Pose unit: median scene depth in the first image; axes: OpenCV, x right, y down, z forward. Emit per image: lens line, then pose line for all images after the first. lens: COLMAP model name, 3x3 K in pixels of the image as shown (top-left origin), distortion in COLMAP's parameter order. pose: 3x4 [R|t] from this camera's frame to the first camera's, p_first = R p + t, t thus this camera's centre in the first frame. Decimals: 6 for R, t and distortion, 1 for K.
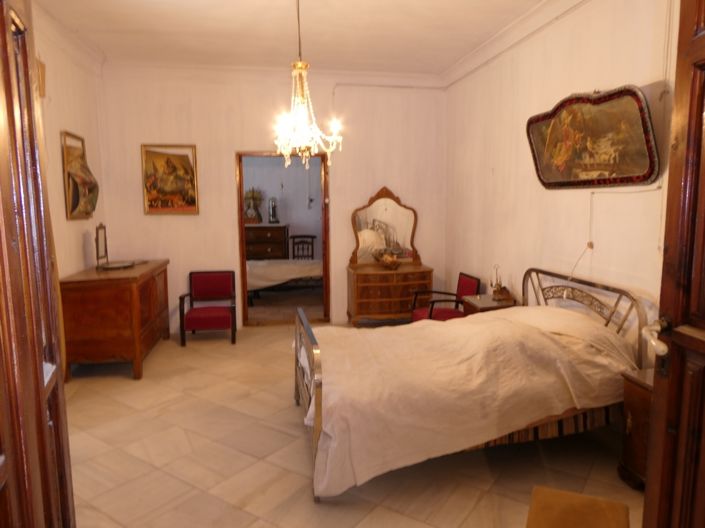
lens RADIAL K [[501.5, 0, 352.7], [0, 501.5, 264.5], [0, 0, 1]] dist [0.043314, 0.000474]
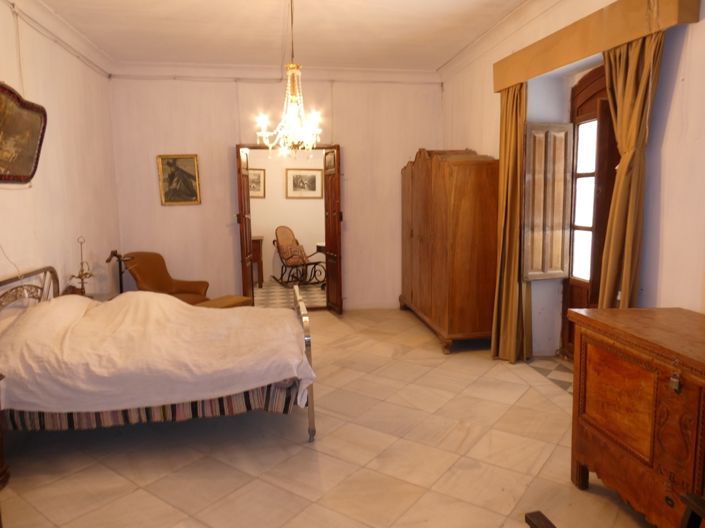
lens RADIAL K [[501.5, 0, 353.3], [0, 501.5, 263.8], [0, 0, 1]] dist [0.043314, 0.000474]
pose [[-0.999380, 0.018866, 0.029726, -0.257962], [0.025829, 0.966628, 0.254880, -0.250200], [-0.023925, 0.255490, -0.966516, 2.118020]]
